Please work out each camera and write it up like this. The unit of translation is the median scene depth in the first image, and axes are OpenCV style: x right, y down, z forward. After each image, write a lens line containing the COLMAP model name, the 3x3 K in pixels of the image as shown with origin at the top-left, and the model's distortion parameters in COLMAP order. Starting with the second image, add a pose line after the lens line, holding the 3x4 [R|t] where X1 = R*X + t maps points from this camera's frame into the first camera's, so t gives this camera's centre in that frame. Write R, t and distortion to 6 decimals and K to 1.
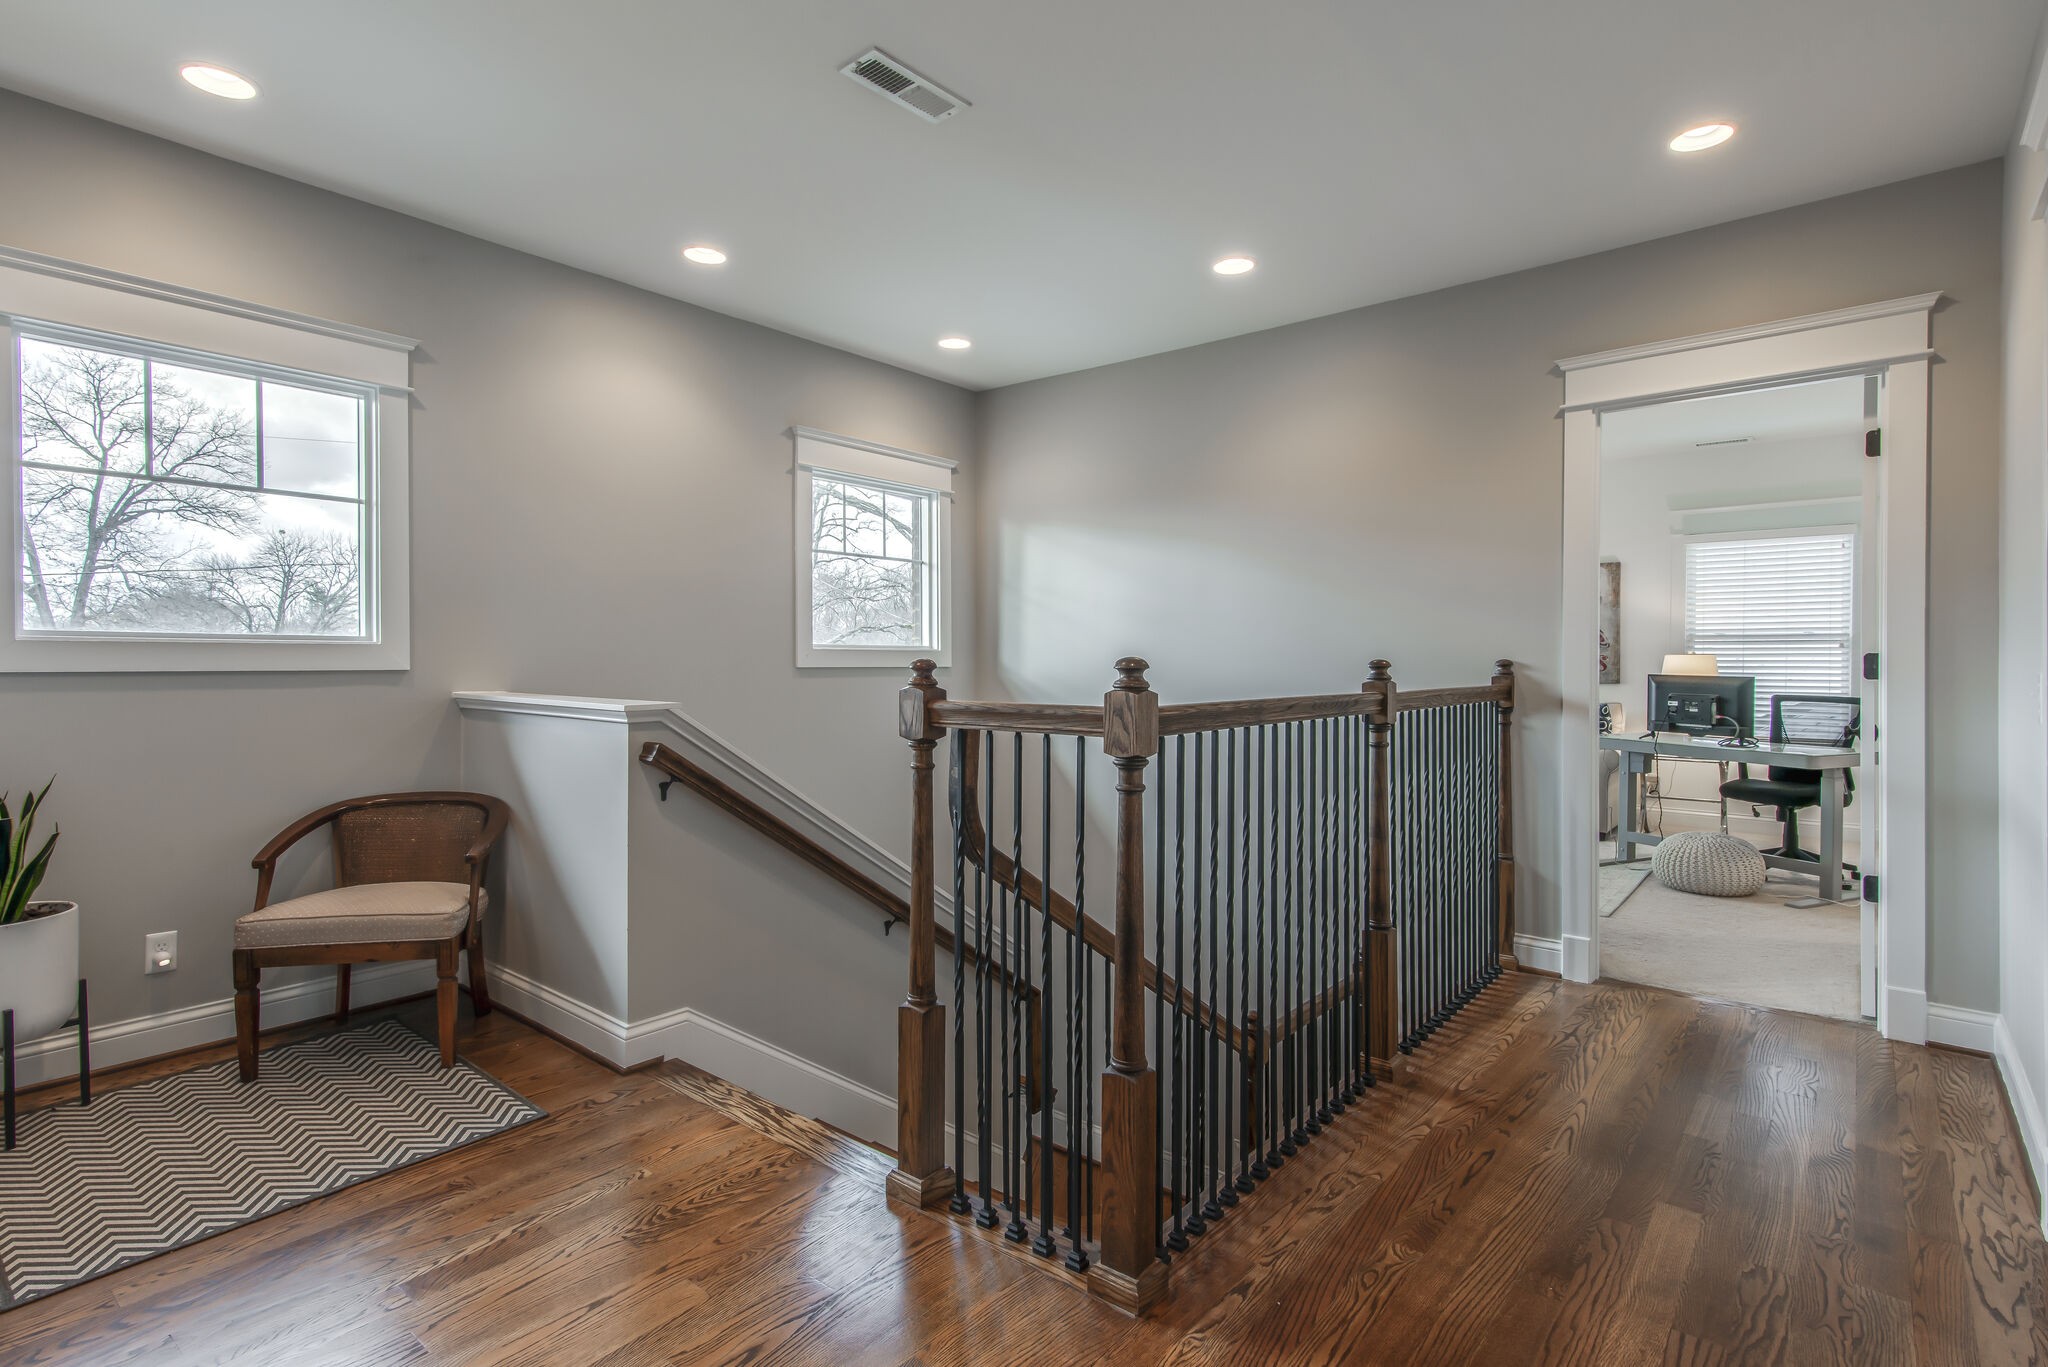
lens RADIAL K [[990.8, 0, 1031.2], [0, 990.8, 691.3], [0, 0, 1]] dist [0.015570, -0.000166]
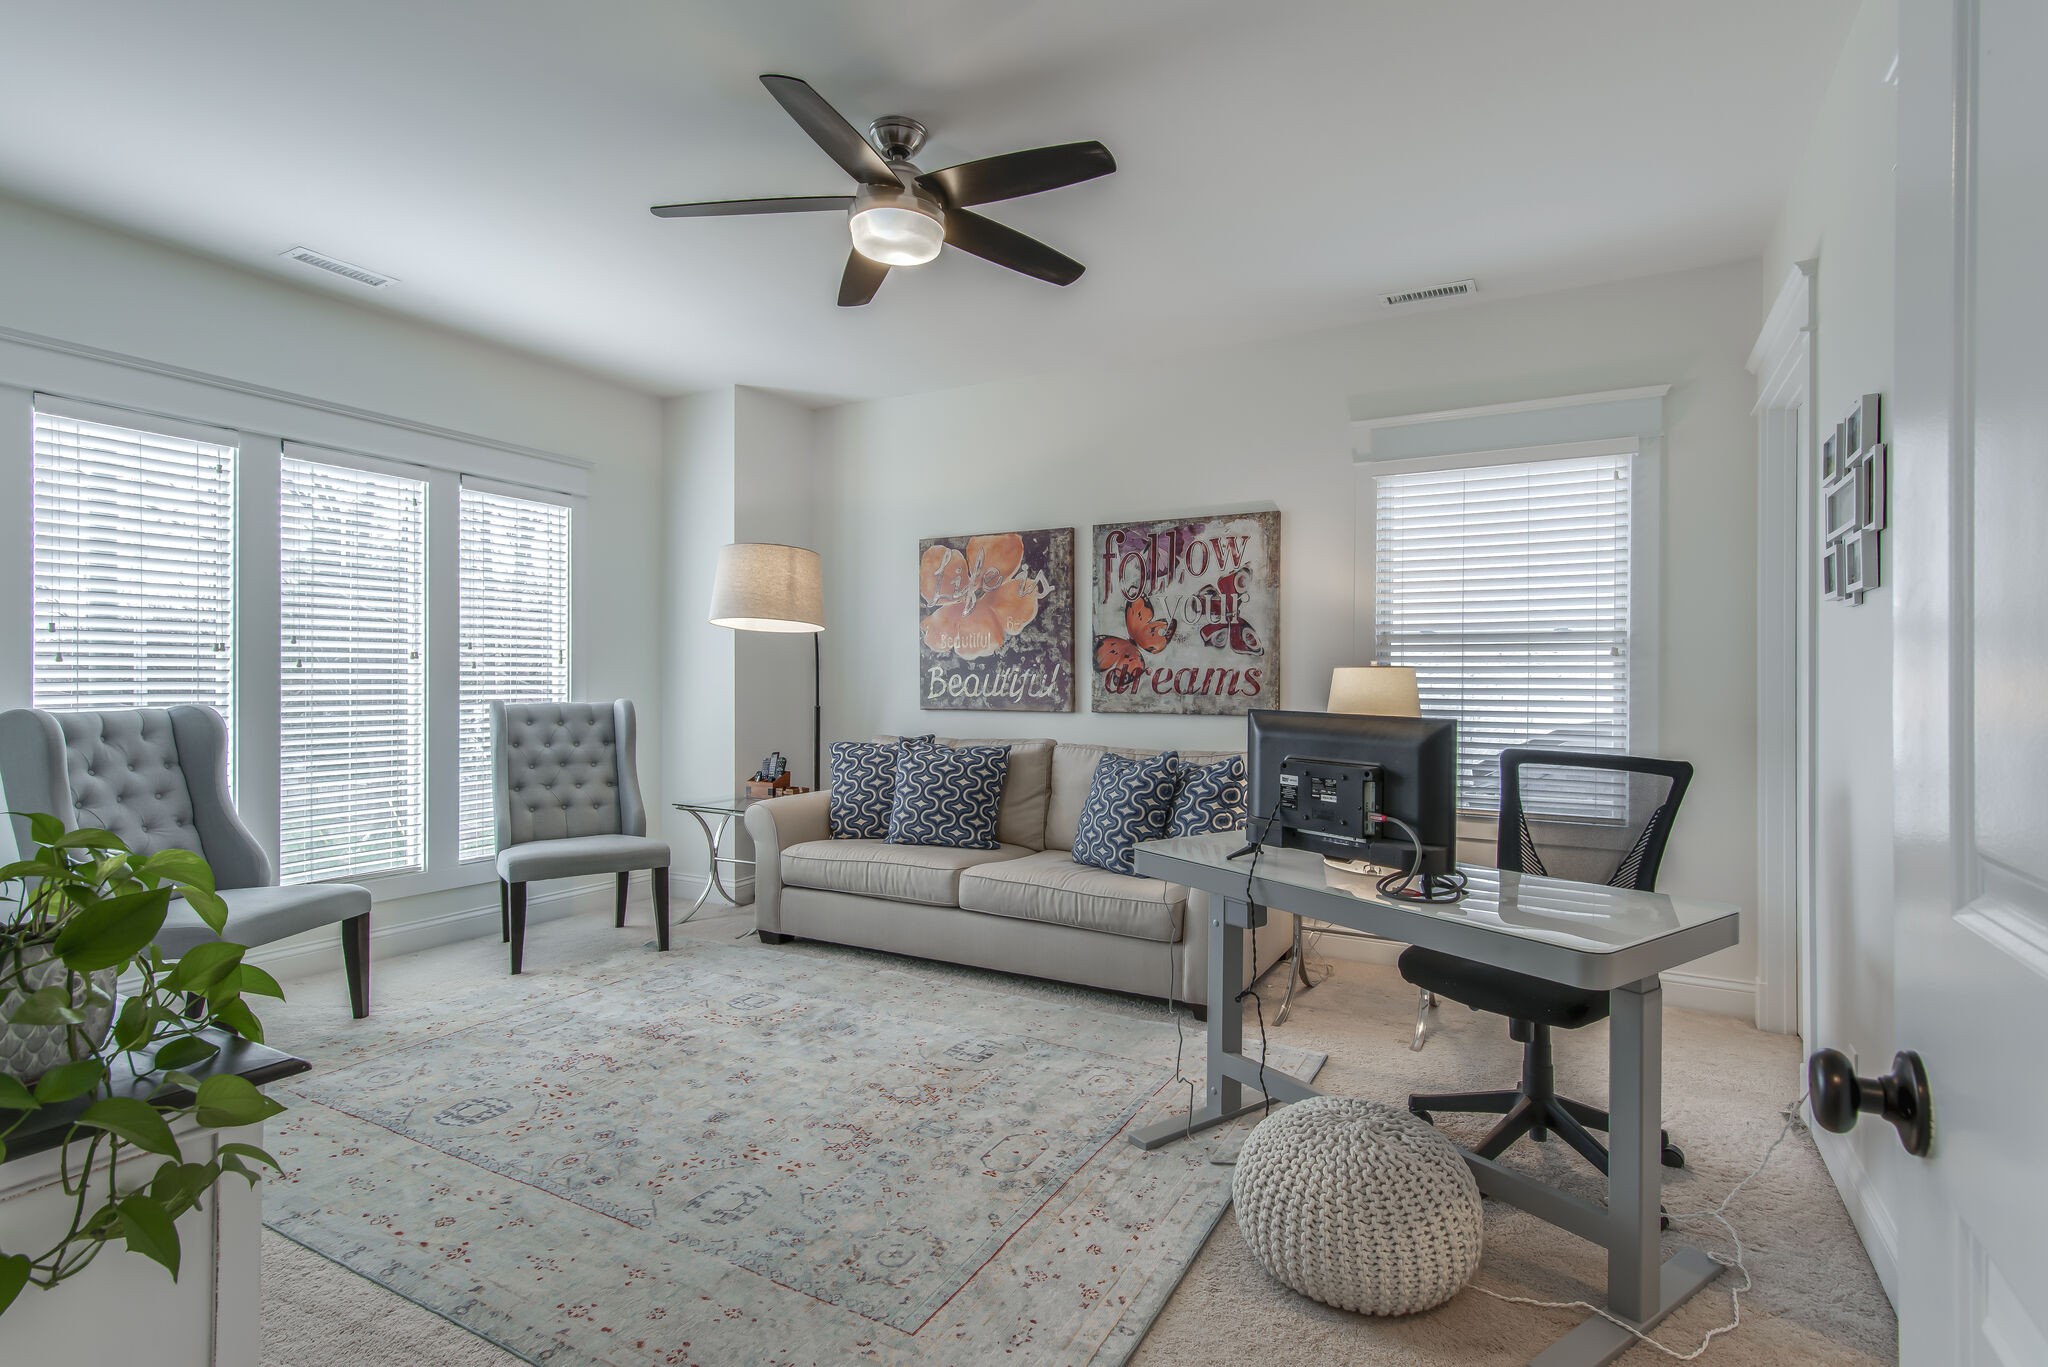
lens RADIAL K [[990.8, 0, 1031.2], [0, 990.8, 691.3], [0, 0, 1]] dist [0.015570, -0.000166]
pose [[0.983892, -0.000053, 0.178762, 0.332074], [0.002182, 0.999929, -0.011715, -0.015248], [-0.178749, 0.011916, 0.983823, 0.436306]]
